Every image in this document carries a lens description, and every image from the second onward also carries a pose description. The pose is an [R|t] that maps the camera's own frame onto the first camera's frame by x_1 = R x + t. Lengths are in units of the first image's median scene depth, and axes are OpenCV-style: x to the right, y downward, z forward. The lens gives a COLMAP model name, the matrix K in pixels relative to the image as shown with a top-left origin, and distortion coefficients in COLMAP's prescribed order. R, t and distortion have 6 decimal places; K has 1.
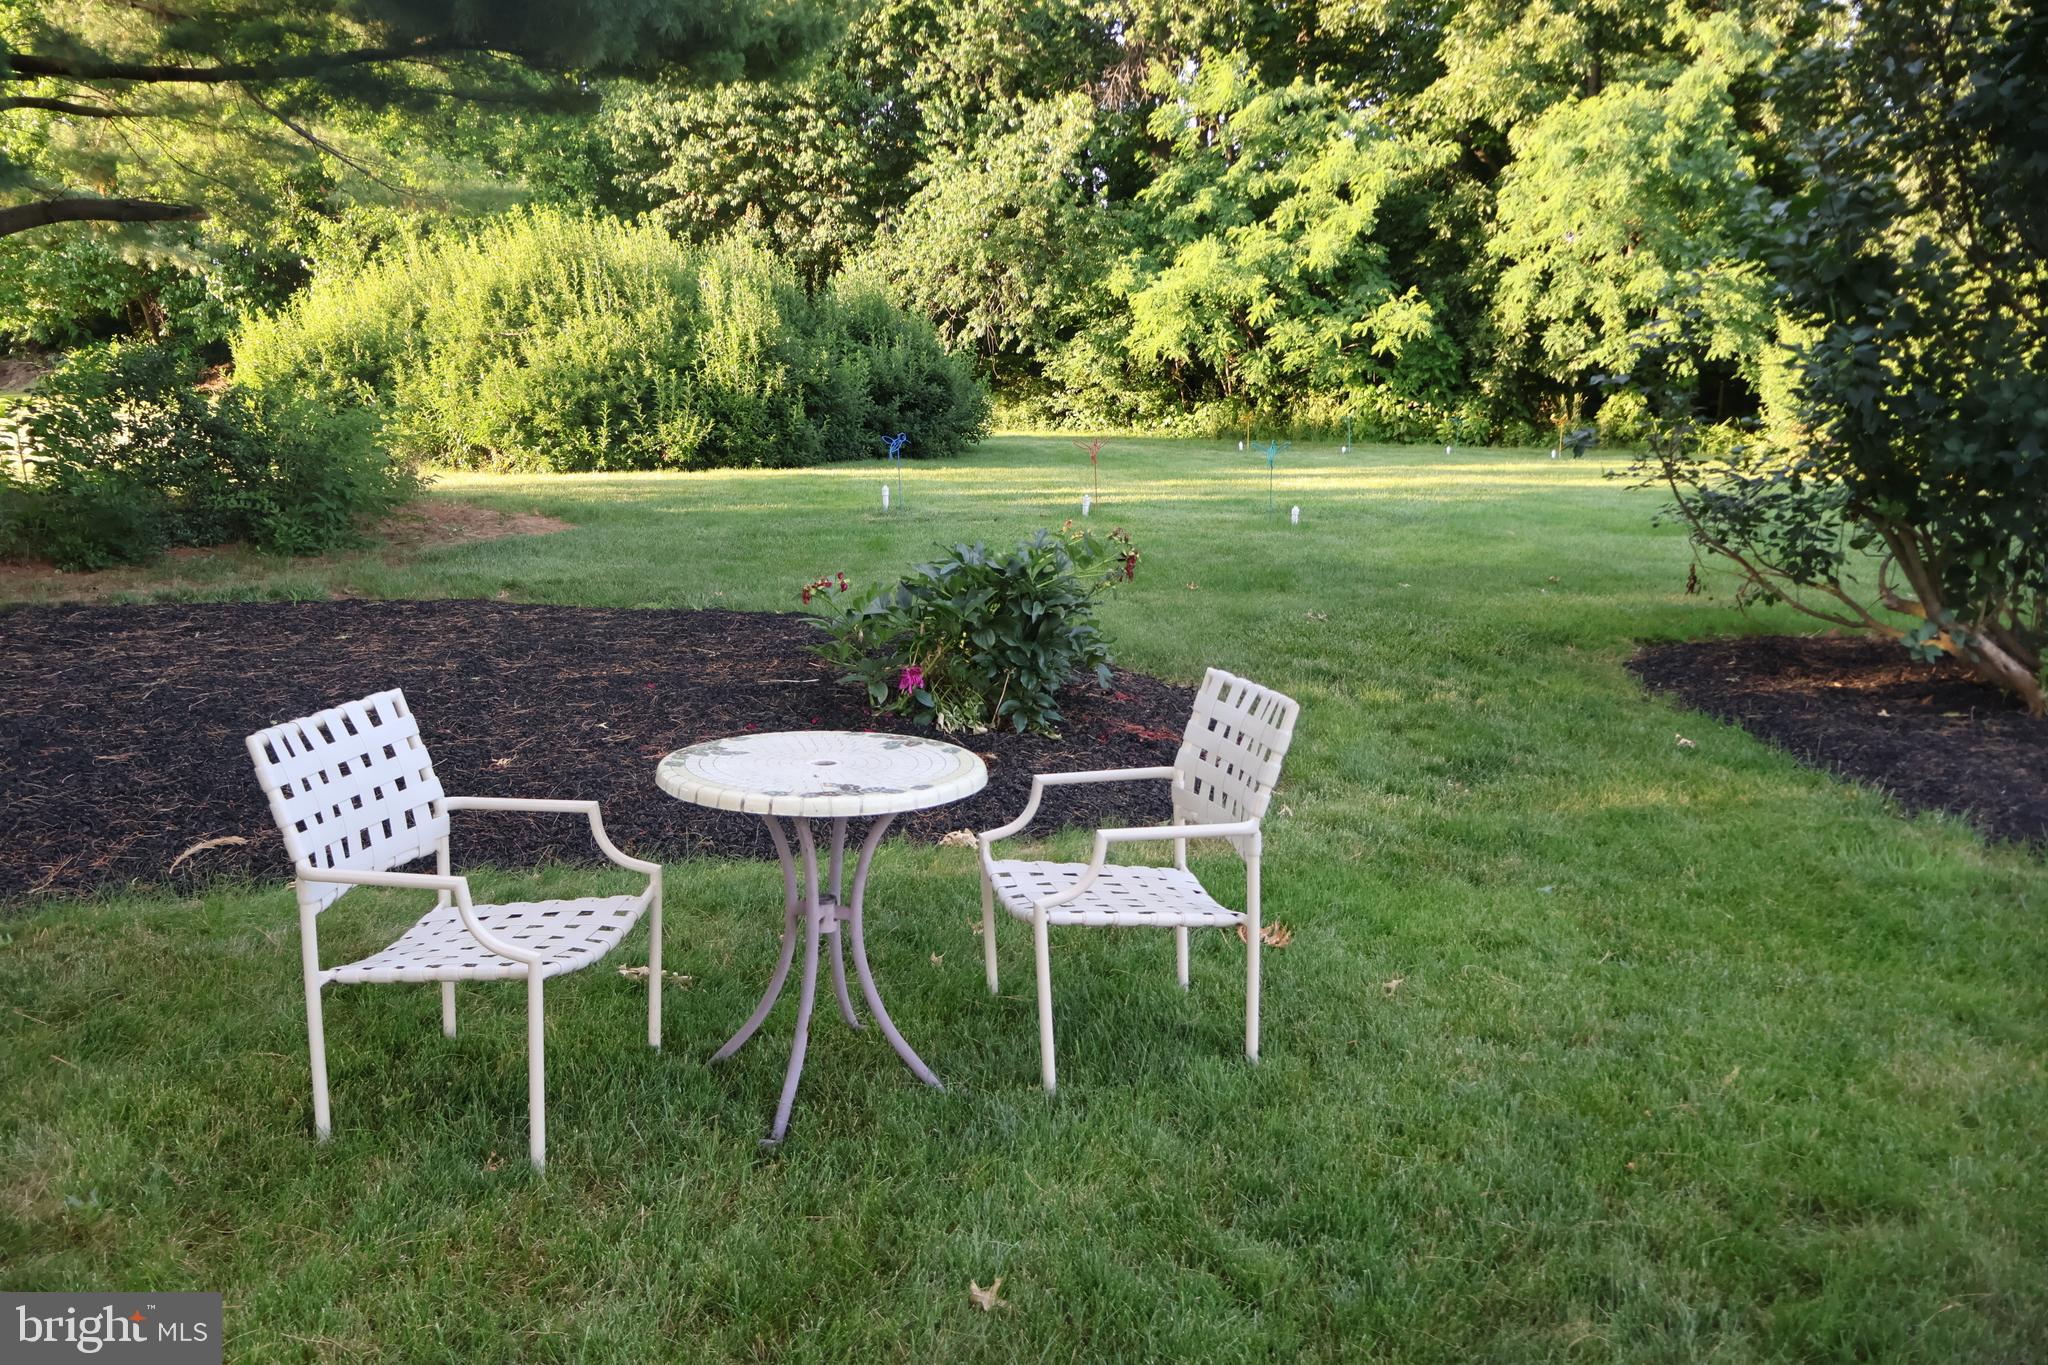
lens RADIAL K [[1715.0, 0, 1003.4], [0, 1715.0, 739.3], [0, 0, 1]] dist [0.005165, -0.011929]
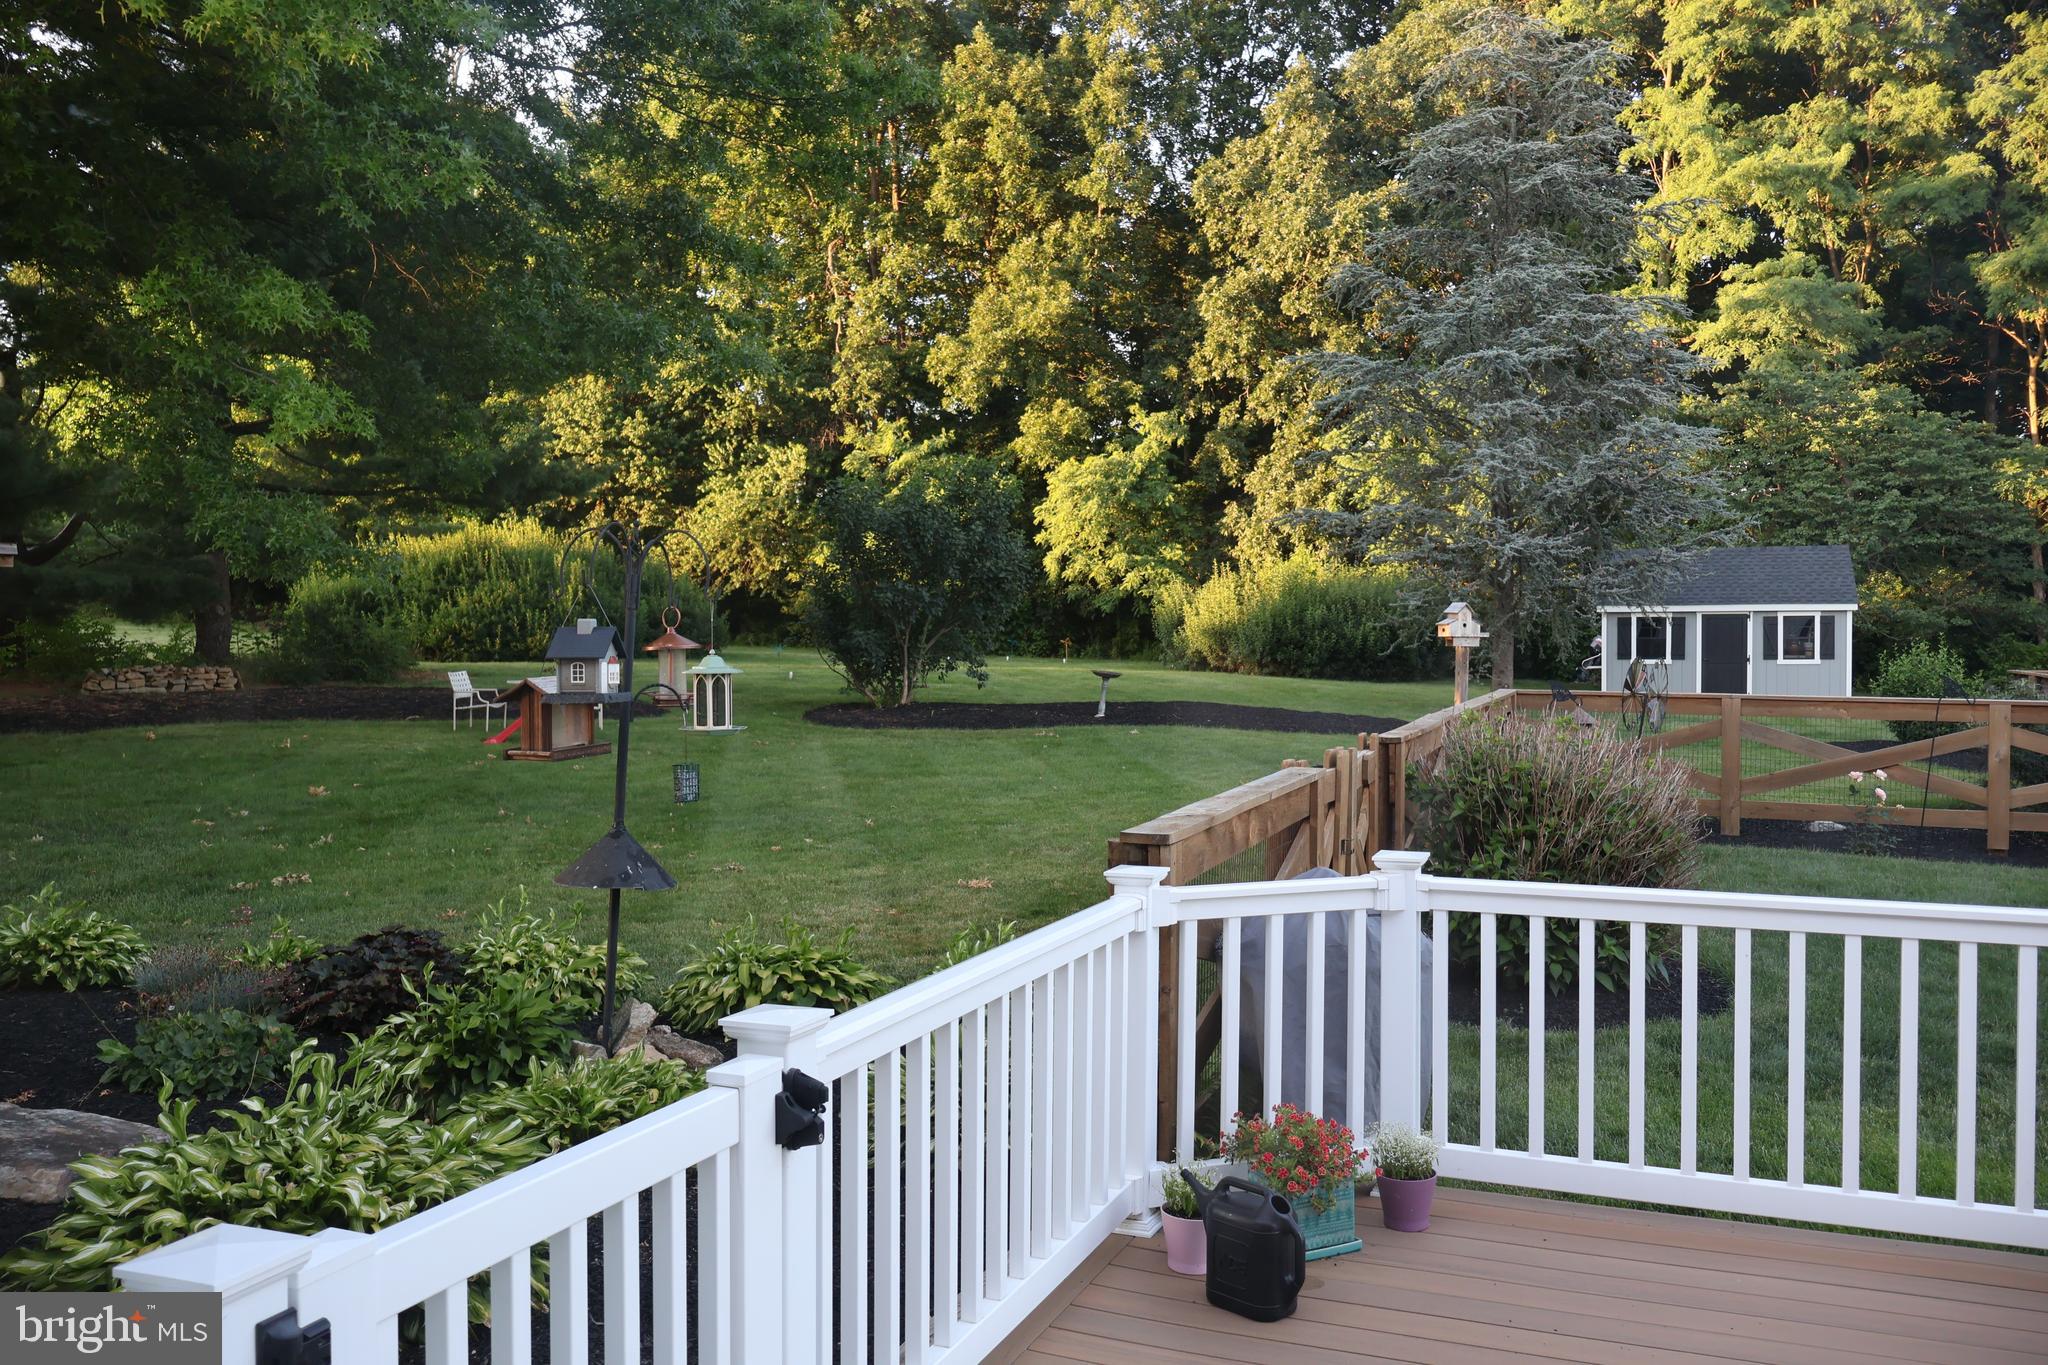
lens RADIAL K [[1715.0, 0, 1019.5], [0, 1715.0, 673.0], [0, 0, 1]] dist [0.005165, -0.011929]
pose [[0.997430, 0.005375, 0.071443, 0.152312], [0.006639, 0.985958, -0.166862, 0.130100], [-0.071337, 0.166907, 0.983389, -0.664206]]
